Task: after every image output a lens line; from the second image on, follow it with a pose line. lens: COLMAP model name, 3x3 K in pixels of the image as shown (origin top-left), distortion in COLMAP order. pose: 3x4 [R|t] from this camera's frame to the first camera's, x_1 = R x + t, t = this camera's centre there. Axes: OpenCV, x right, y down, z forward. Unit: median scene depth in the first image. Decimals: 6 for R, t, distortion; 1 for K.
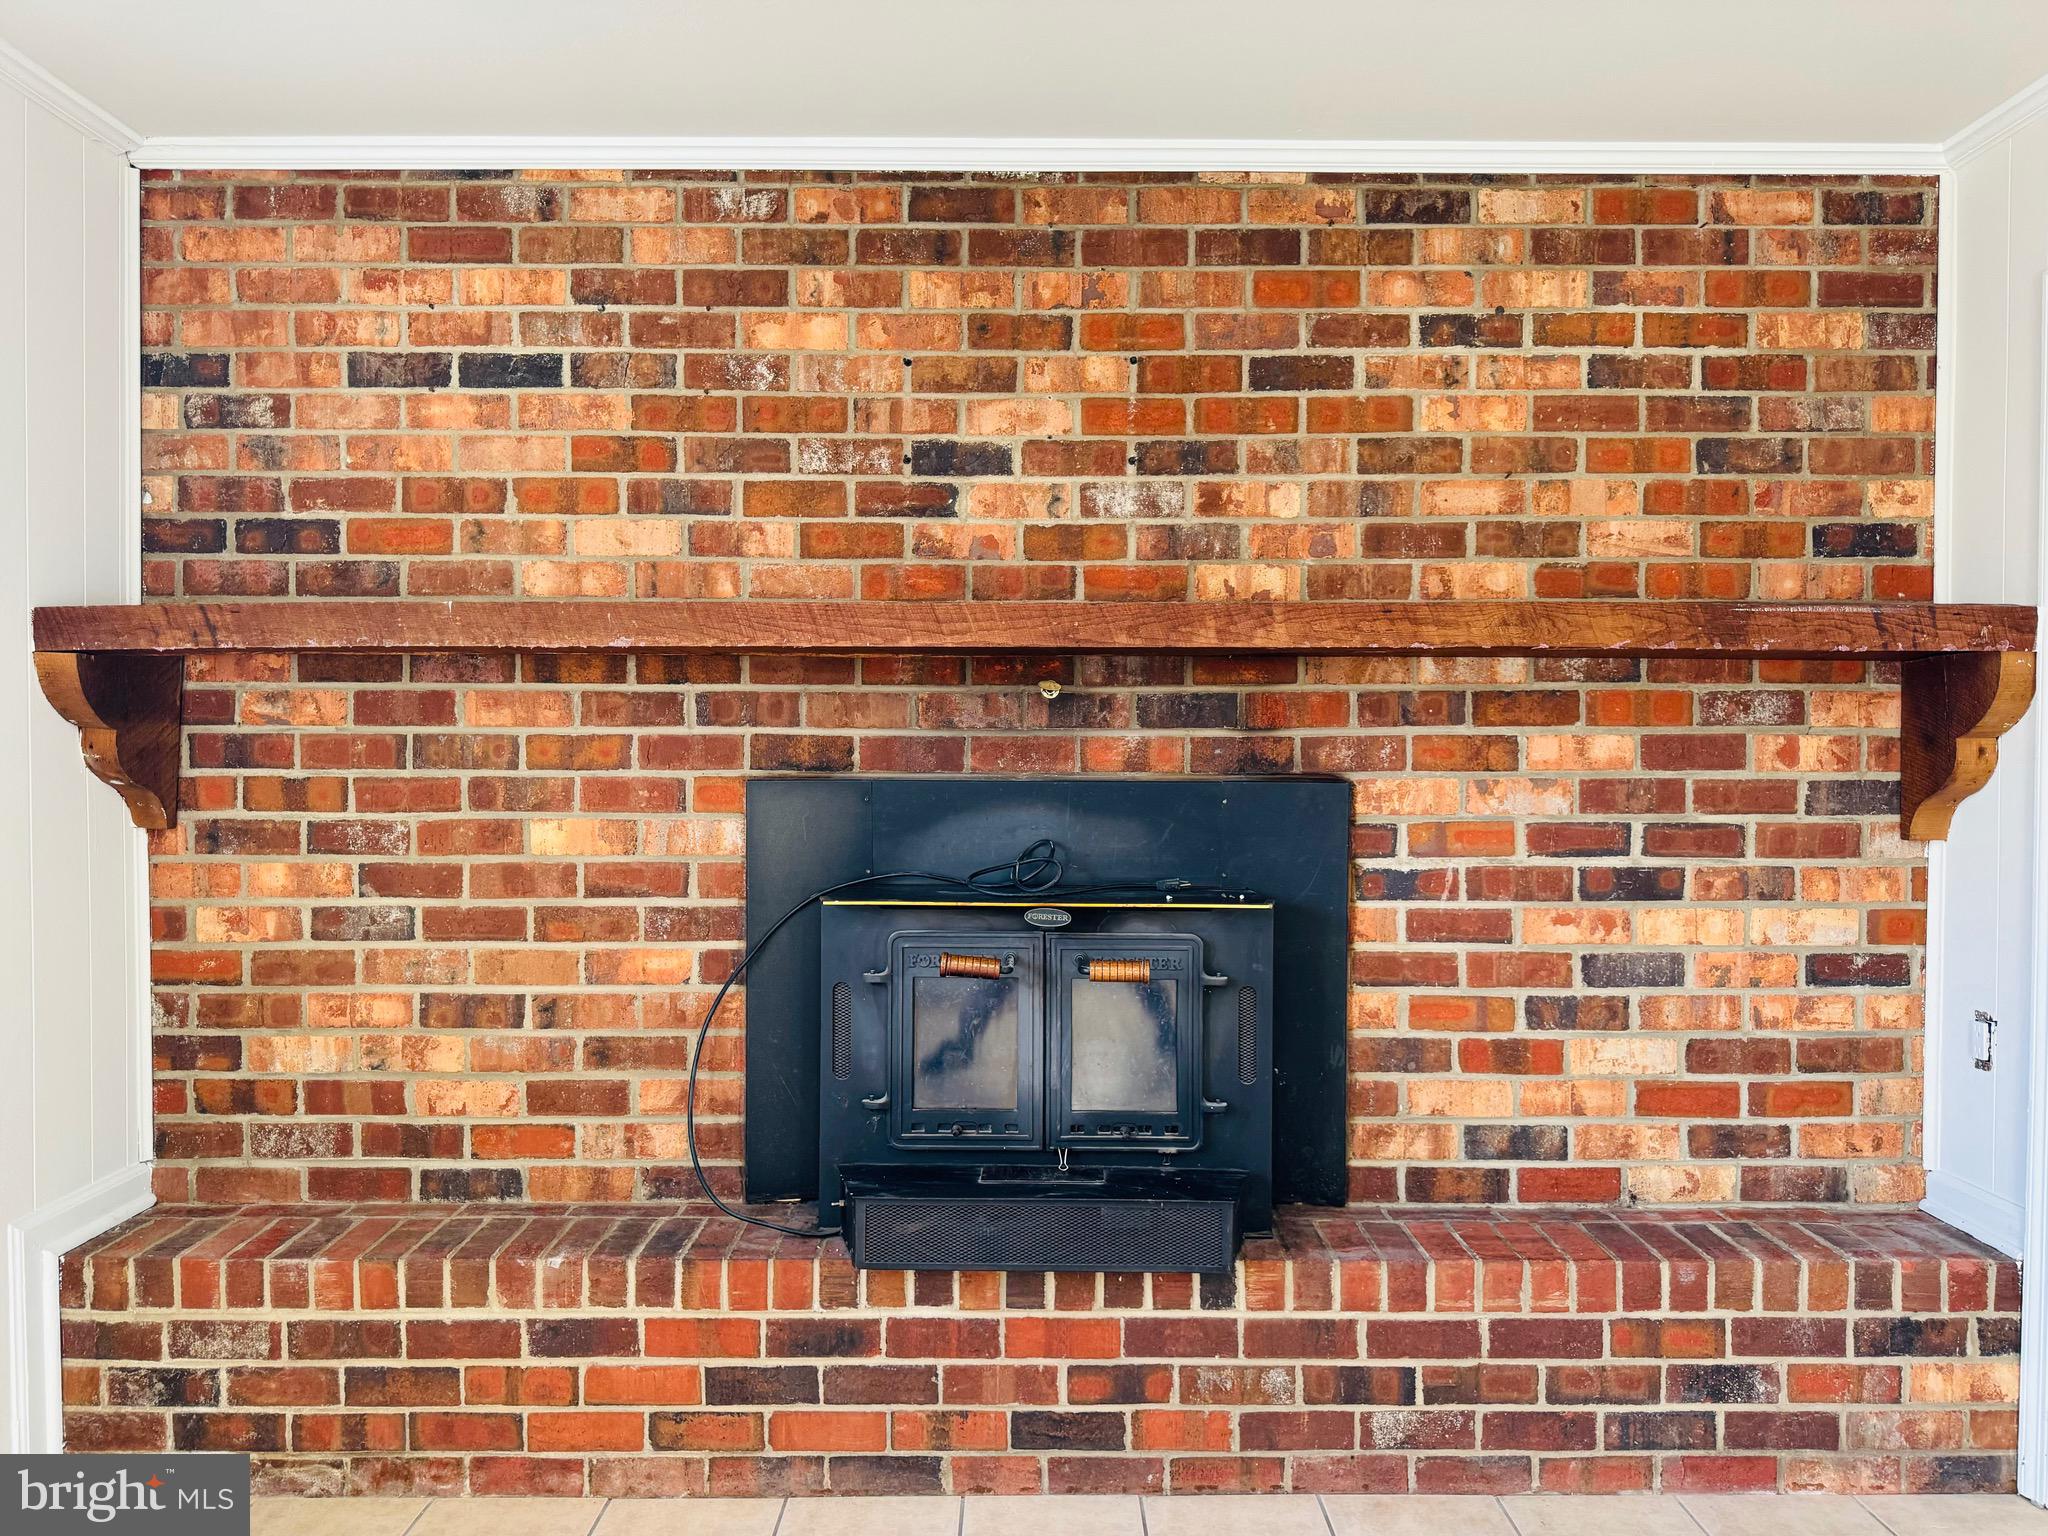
lens RADIAL K [[1444.4, 0, 1025.1], [0, 1444.4, 783.5], [0, 0, 1]] dist [0.053966, -0.076497]
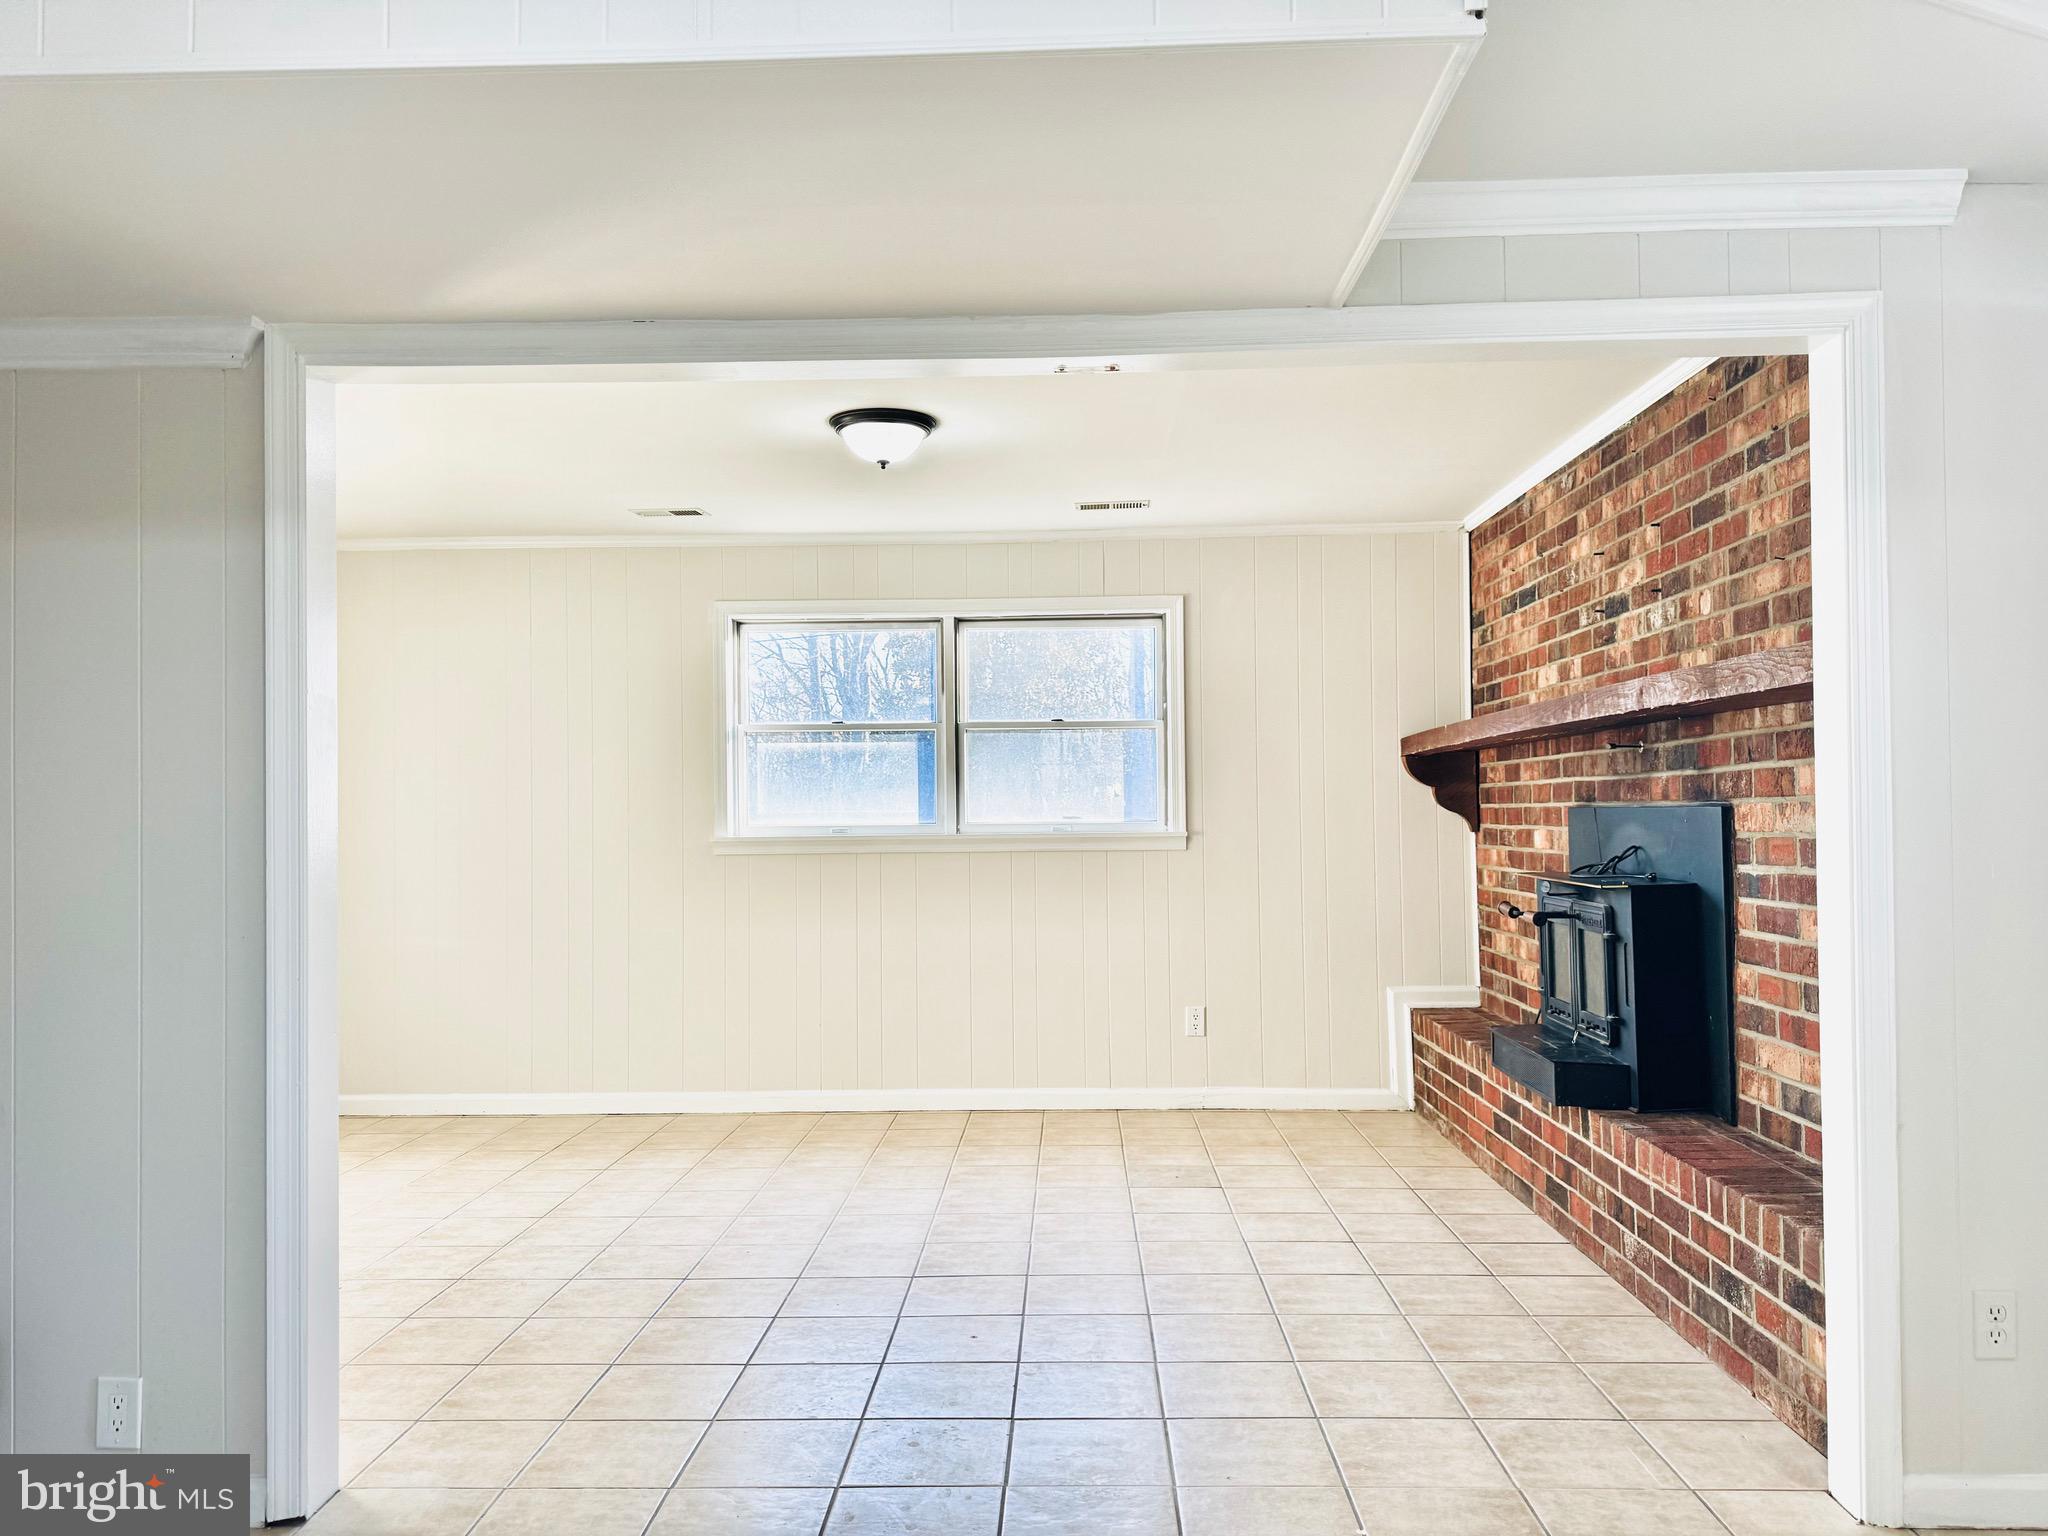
lens RADIAL K [[1444.4, 0, 1025.1], [0, 1444.4, 783.5], [0, 0, 1]] dist [0.053966, -0.076497]
pose [[-0.030165, -0.023191, -0.999276, 1.585653], [-0.009428, 0.999693, -0.022916, 0.015034], [0.999500, 0.008730, -0.030375, 0.394387]]
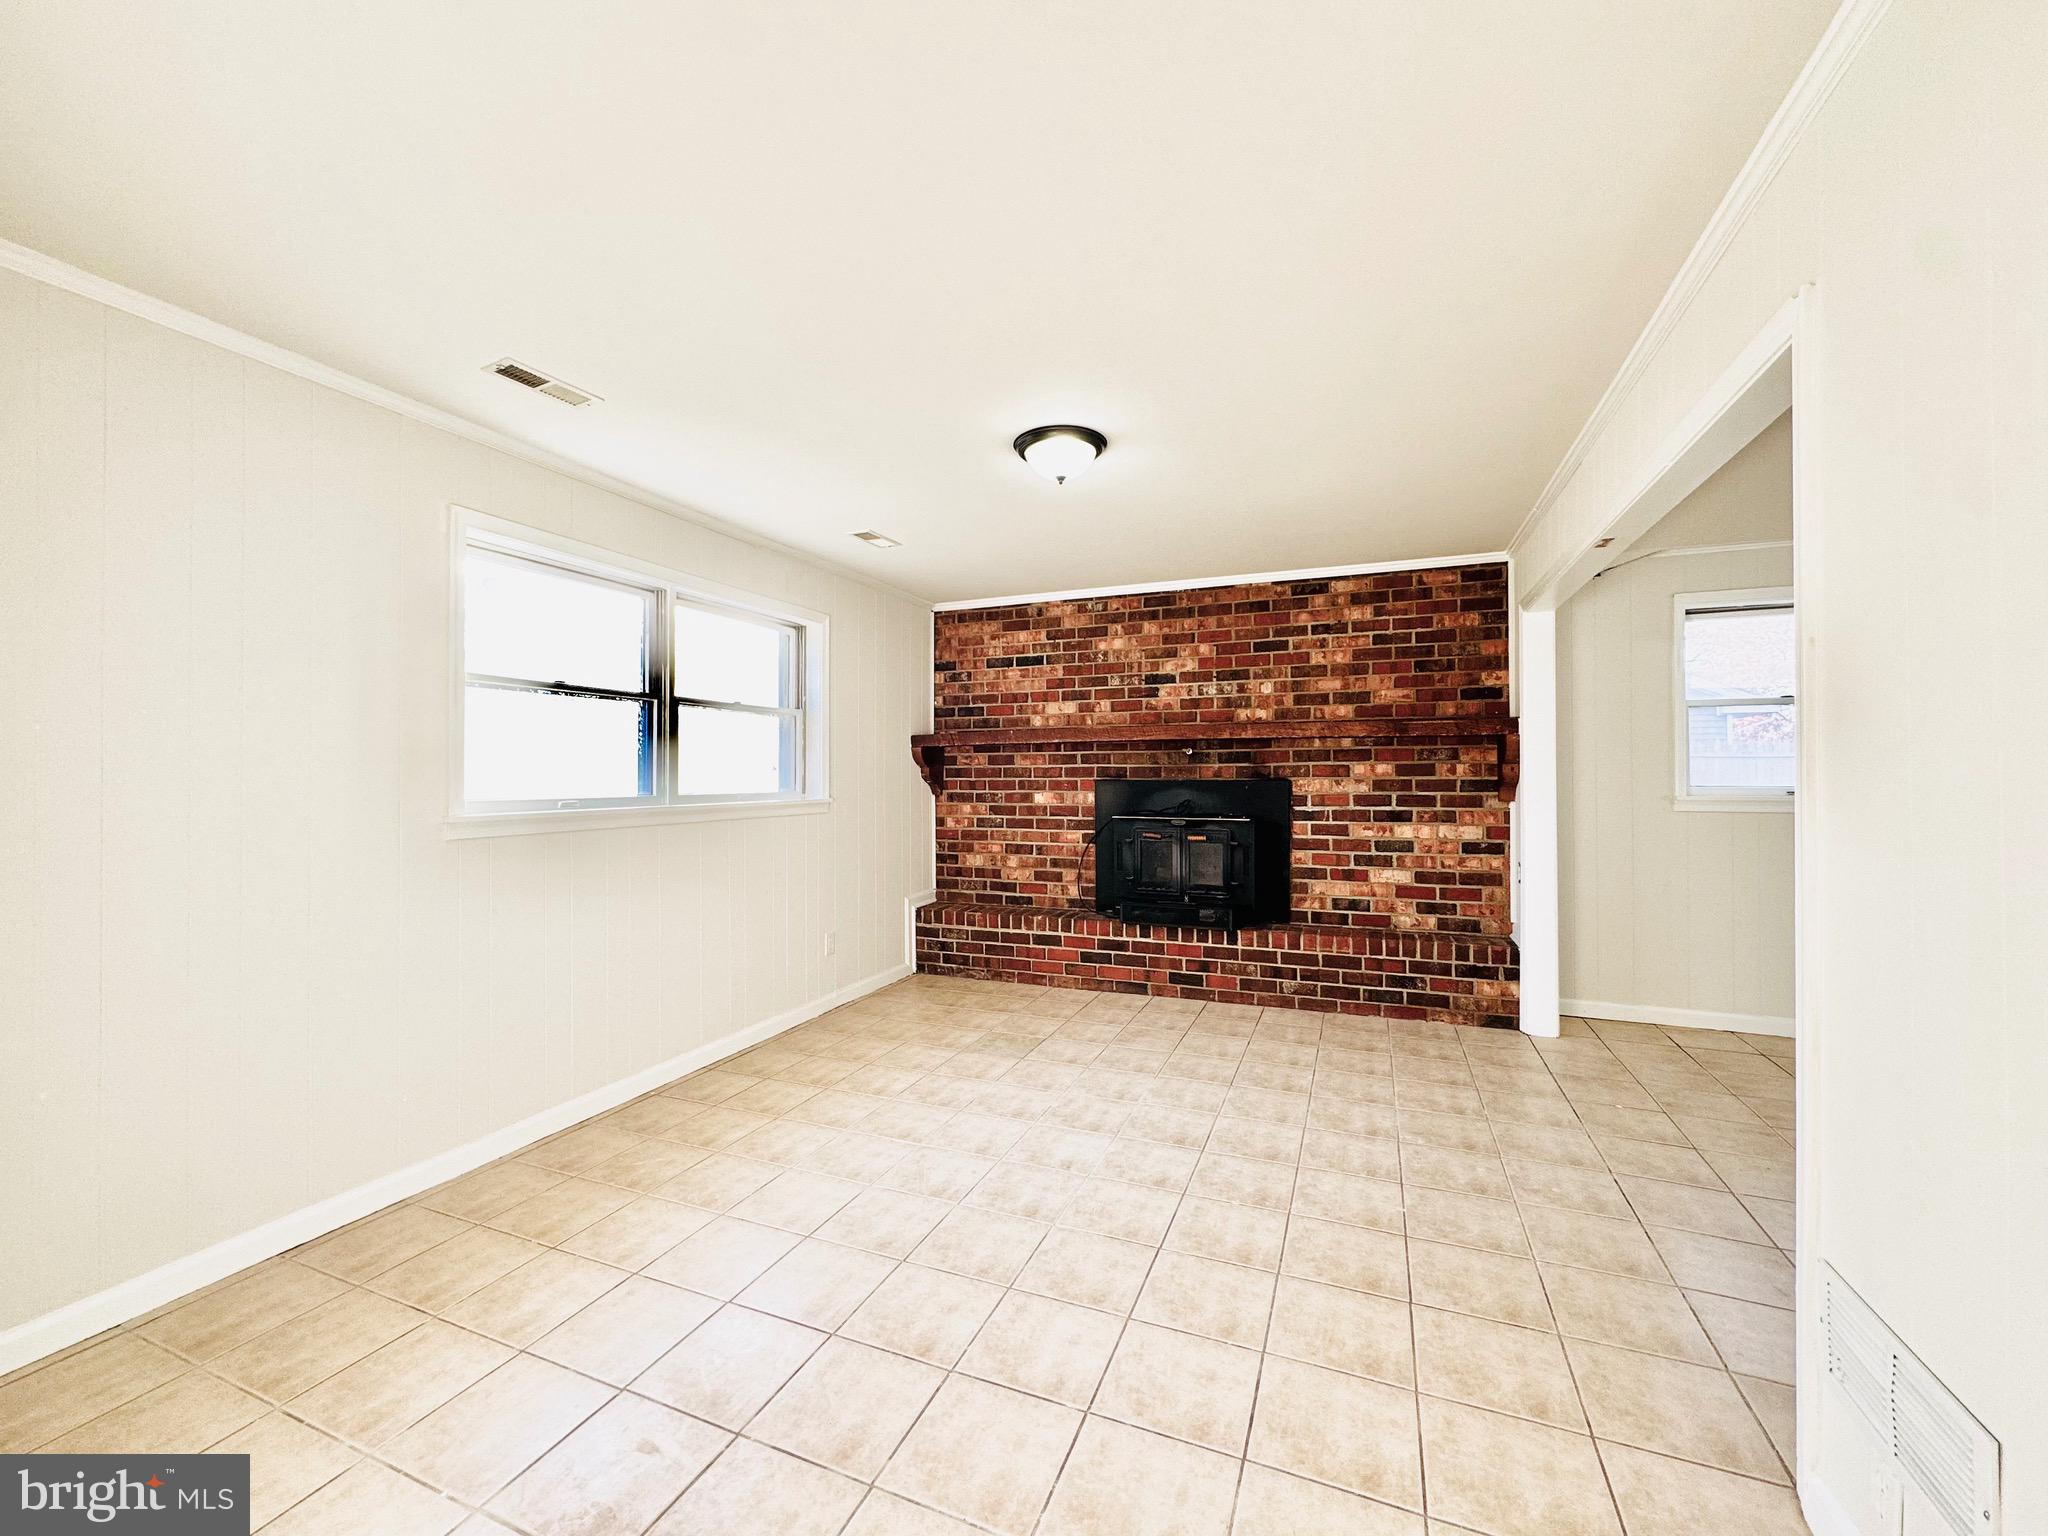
lens RADIAL K [[818.2, 0, 1024.0], [0, 818.2, 768.0], [0, 0, 1]] dist [-0.002753, 0.000749]
pose [[0.925446, -0.008844, -0.378776, 0.357998], [-0.001572, 0.999629, -0.027182, 0.019562], [0.378876, 0.025751, 0.925089, -0.771792]]
